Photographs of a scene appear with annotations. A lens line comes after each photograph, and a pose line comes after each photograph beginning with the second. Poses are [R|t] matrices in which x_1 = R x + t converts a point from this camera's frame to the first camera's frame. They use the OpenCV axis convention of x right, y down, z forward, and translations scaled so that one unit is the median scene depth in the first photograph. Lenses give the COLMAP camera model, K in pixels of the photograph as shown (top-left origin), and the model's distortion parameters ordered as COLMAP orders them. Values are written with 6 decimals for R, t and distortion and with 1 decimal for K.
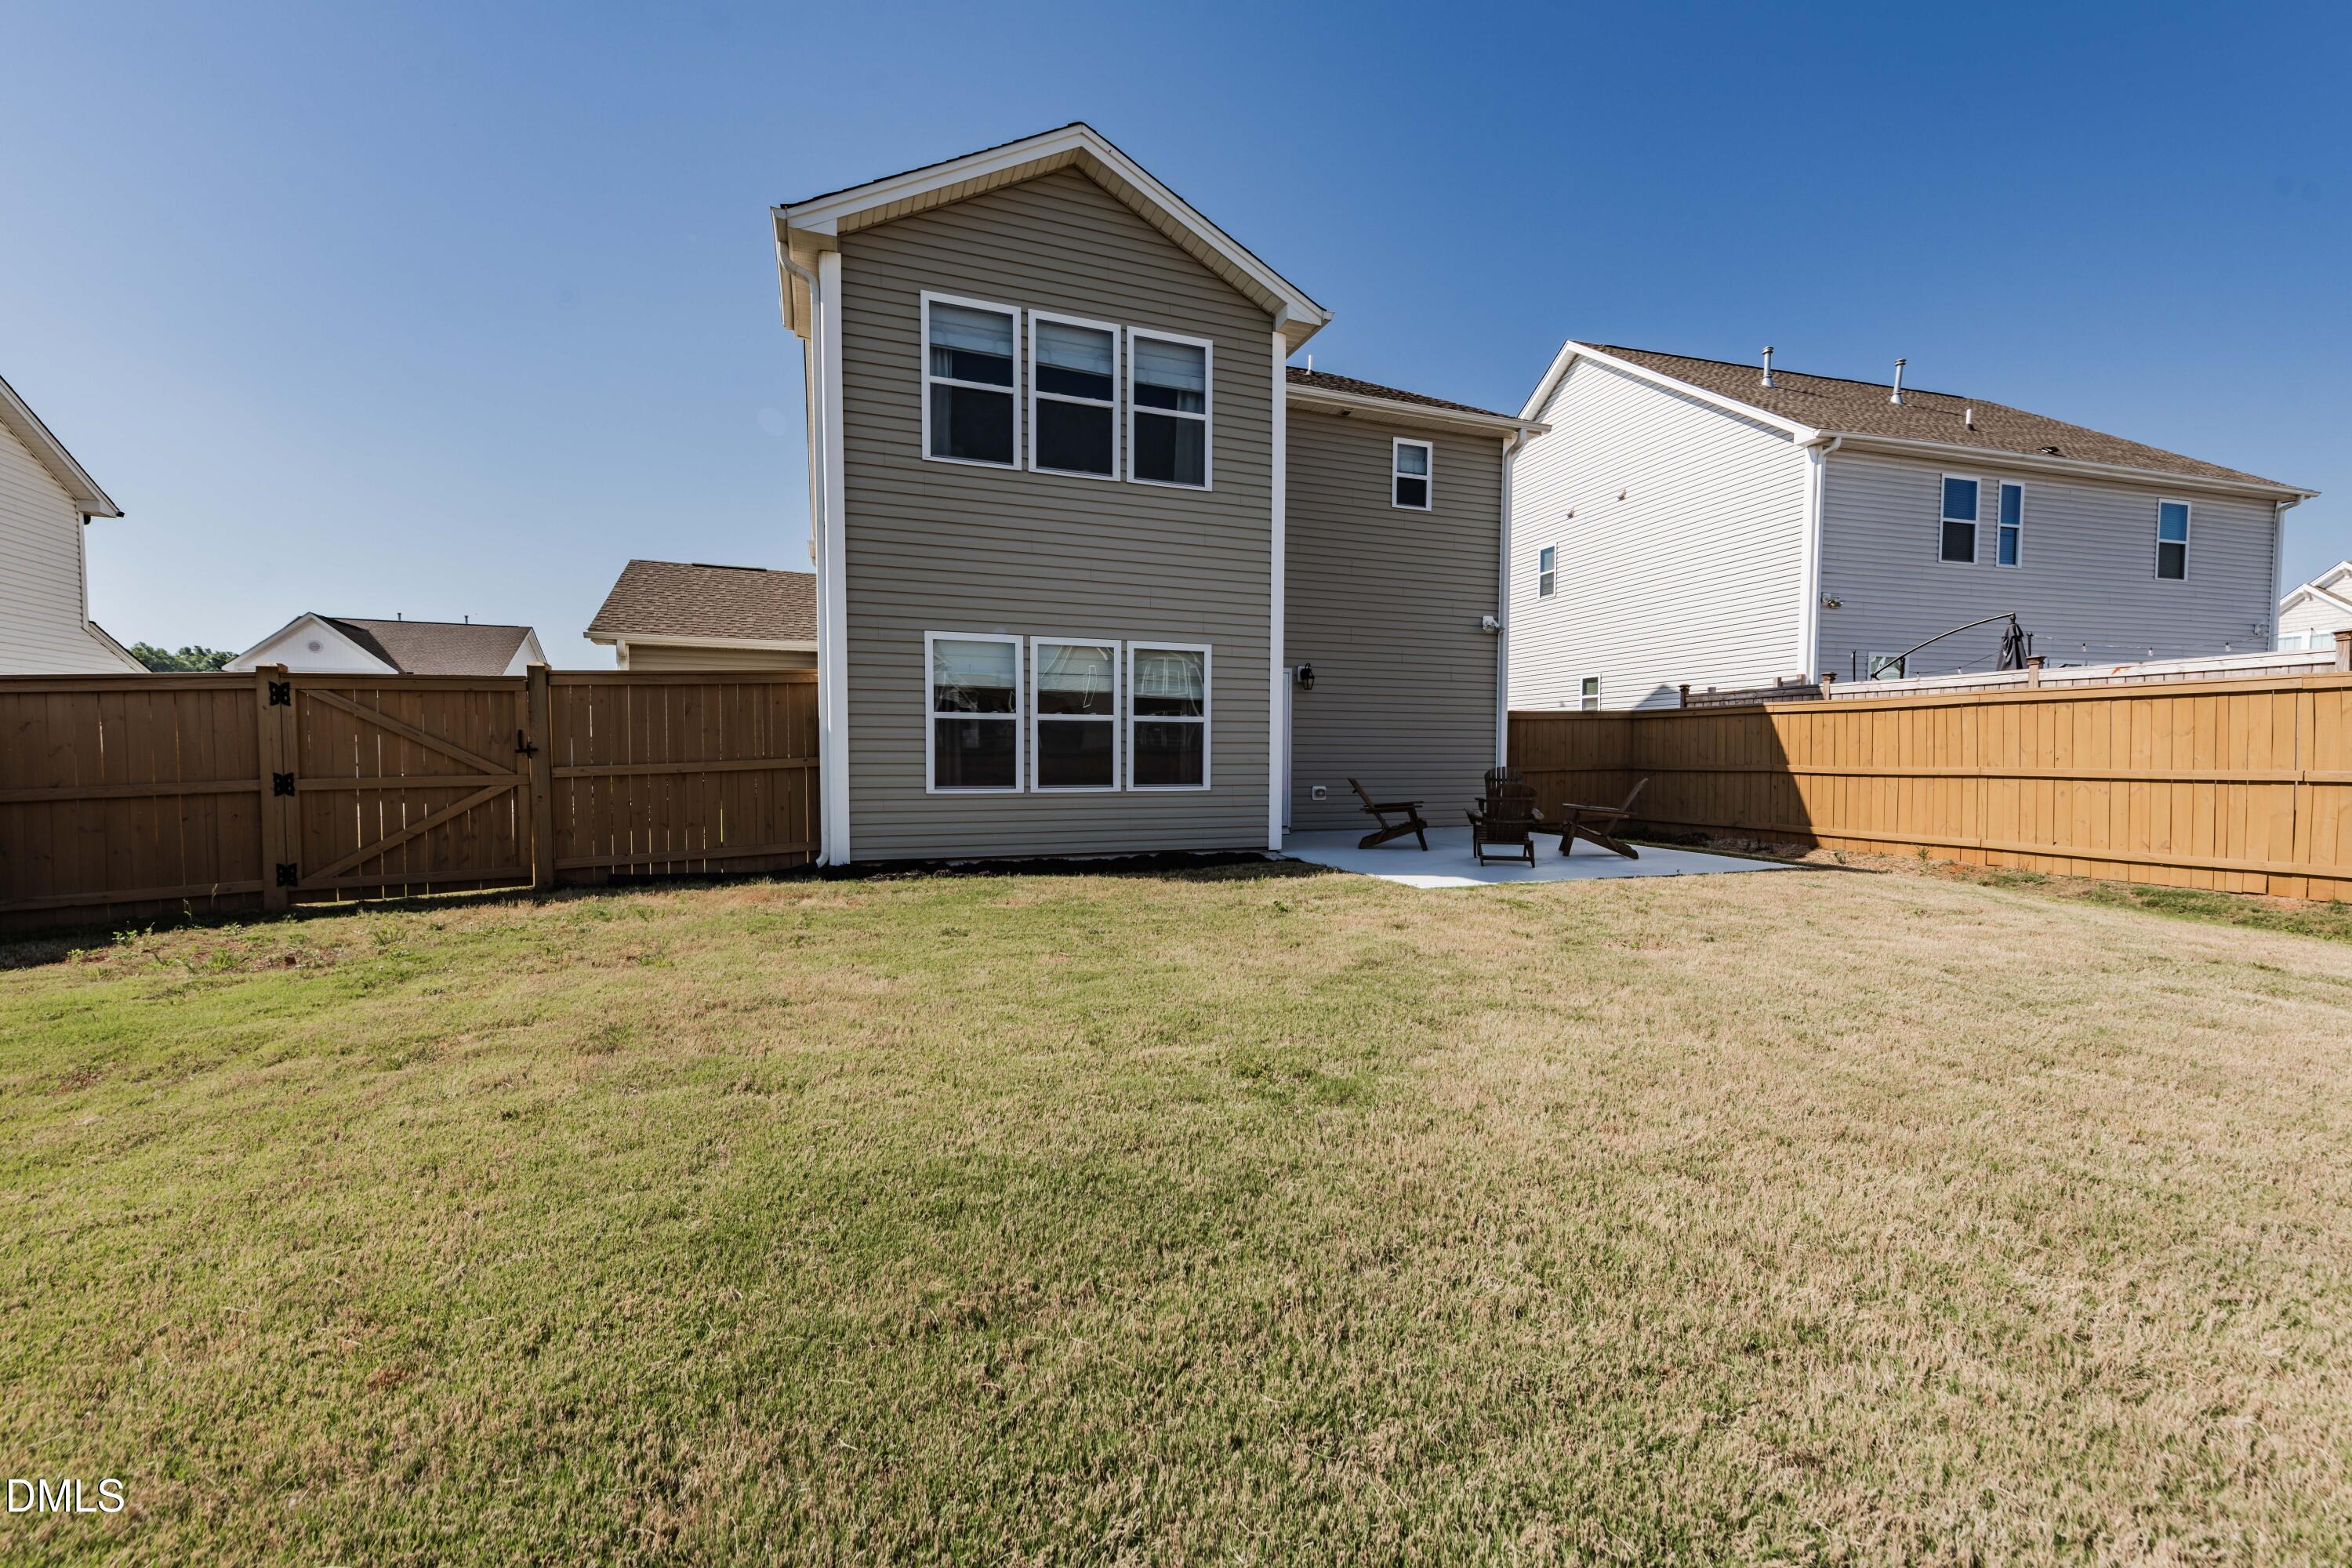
lens RADIAL K [[917.4, 0, 1168.1], [0, 917.4, 790.4], [0, 0, 1]] dist [0.016964, -0.005102]
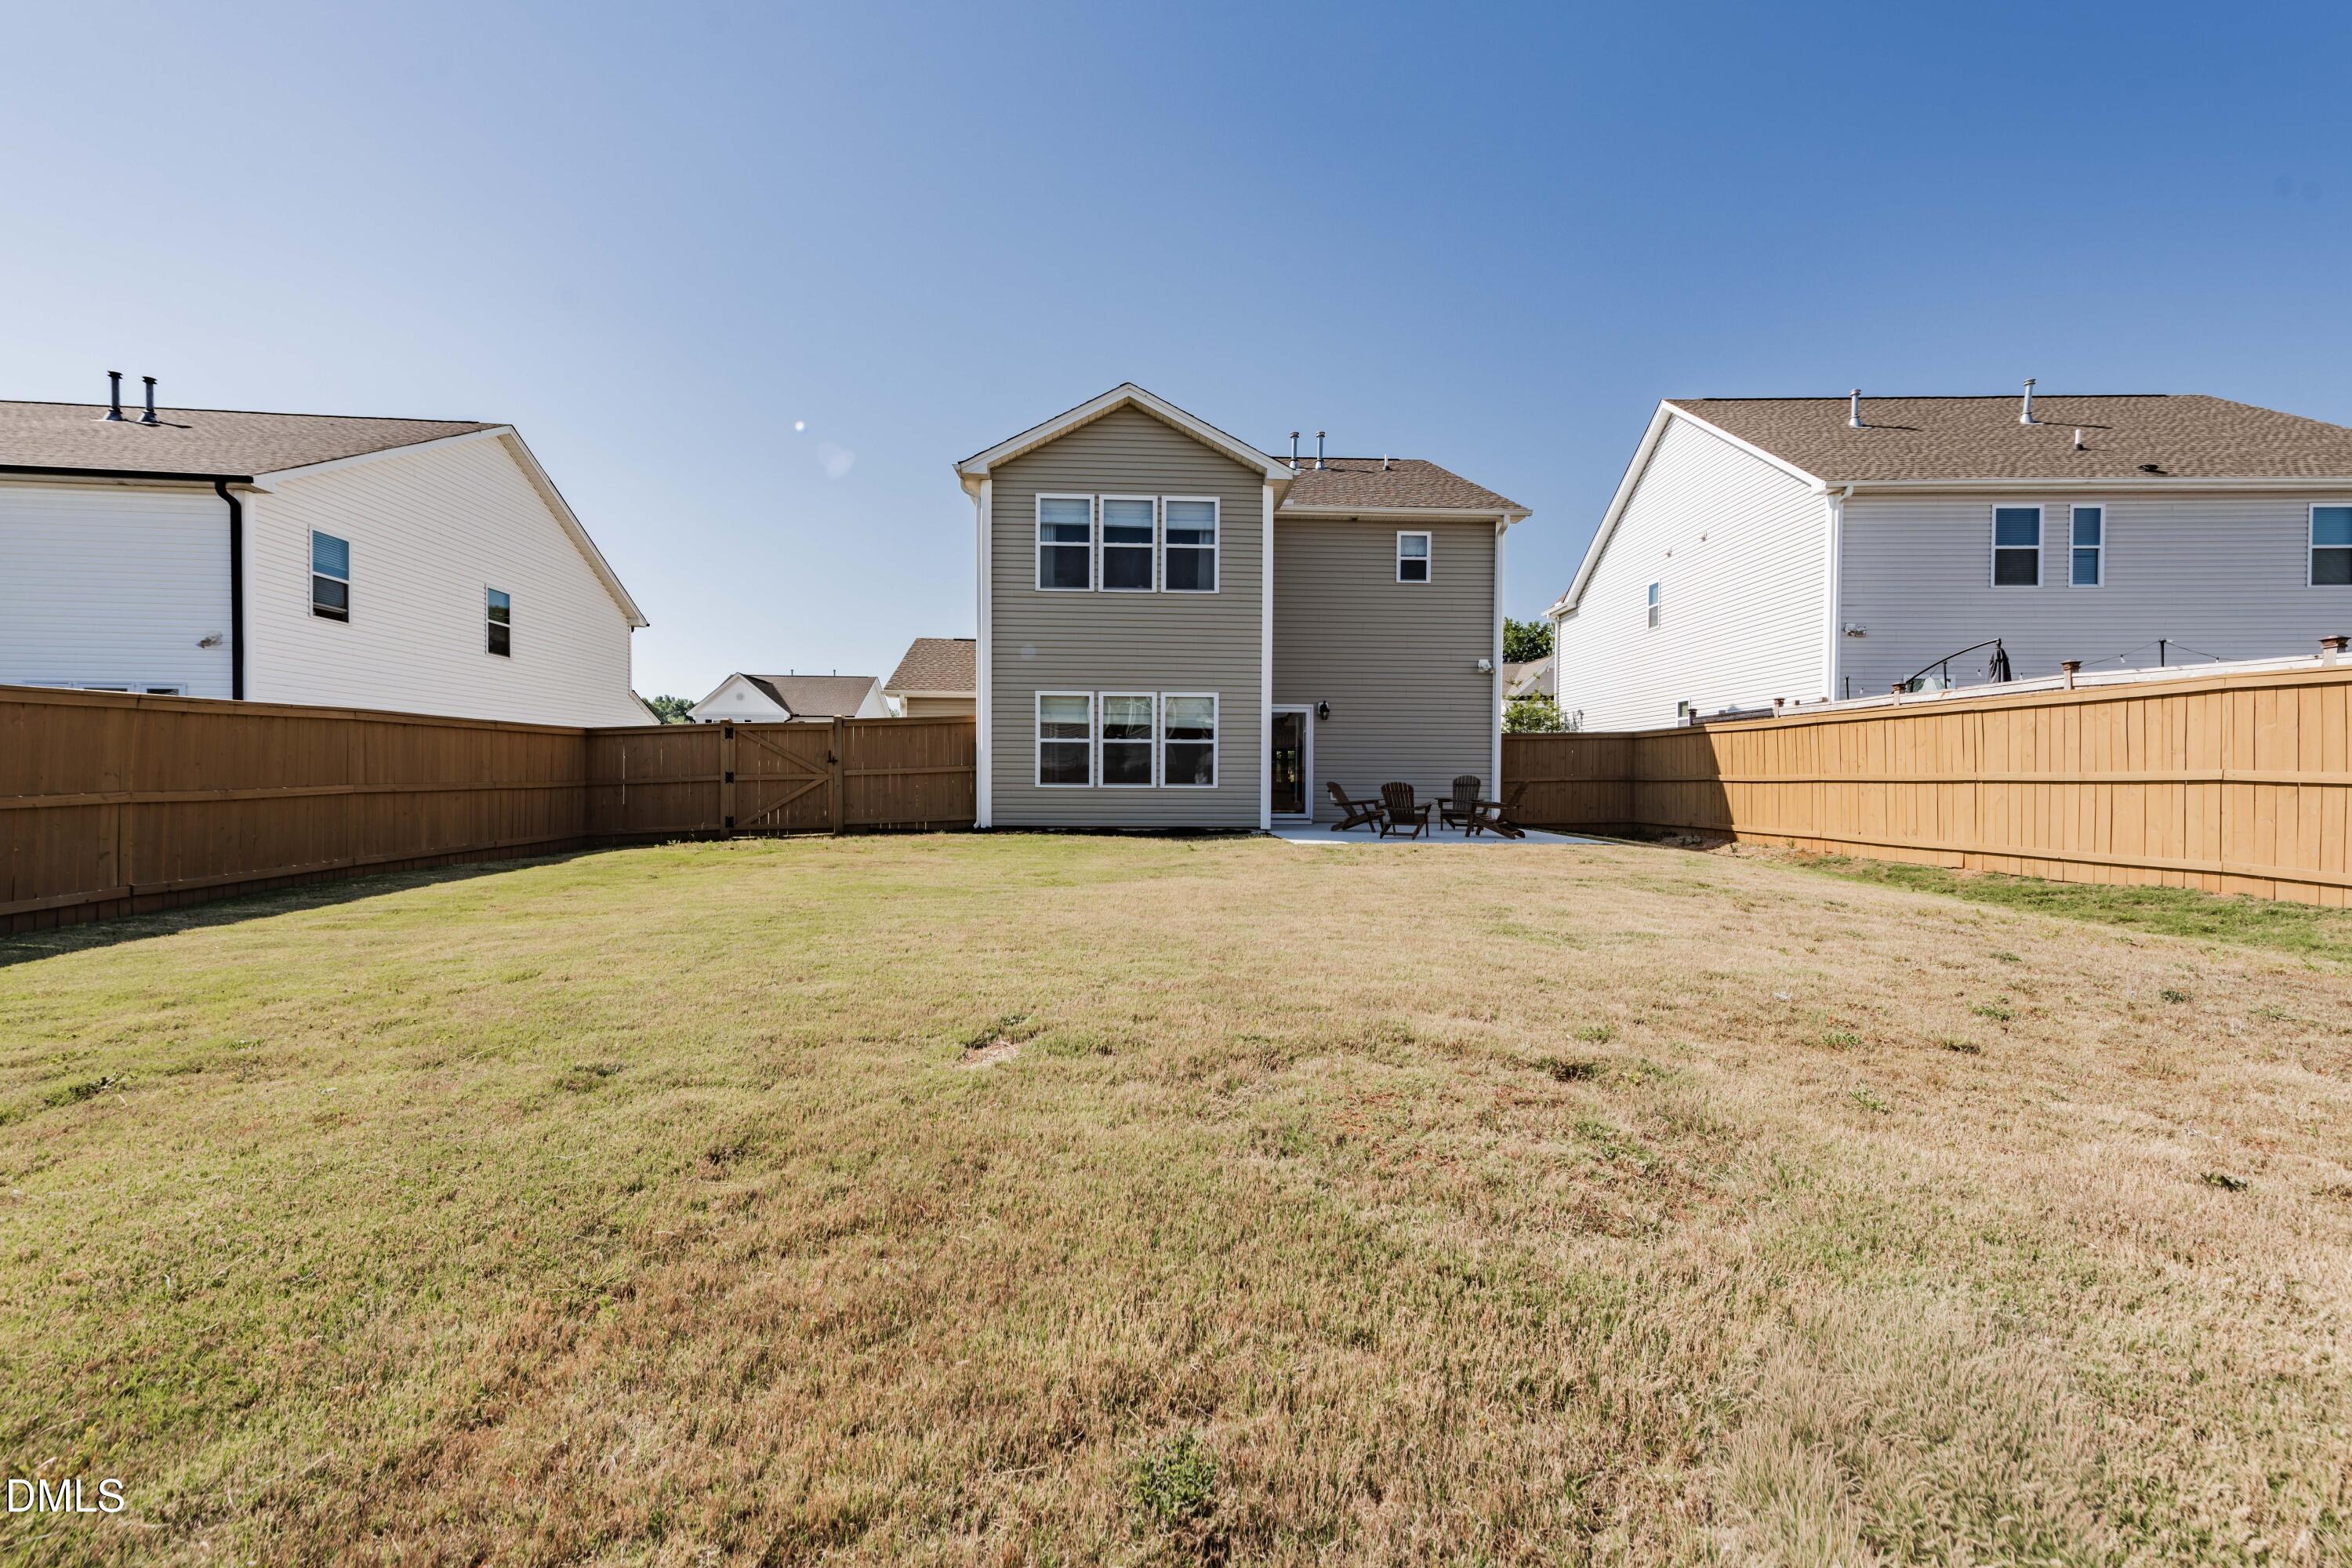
lens RADIAL K [[917.4, 0, 1168.1], [0, 917.4, 790.4], [0, 0, 1]] dist [0.016964, -0.005102]
pose [[0.953725, 0.006197, -0.300617, 0.381591], [-0.014974, 0.999526, -0.026901, 0.041192], [0.300308, 0.030157, 0.953366, -0.424738]]
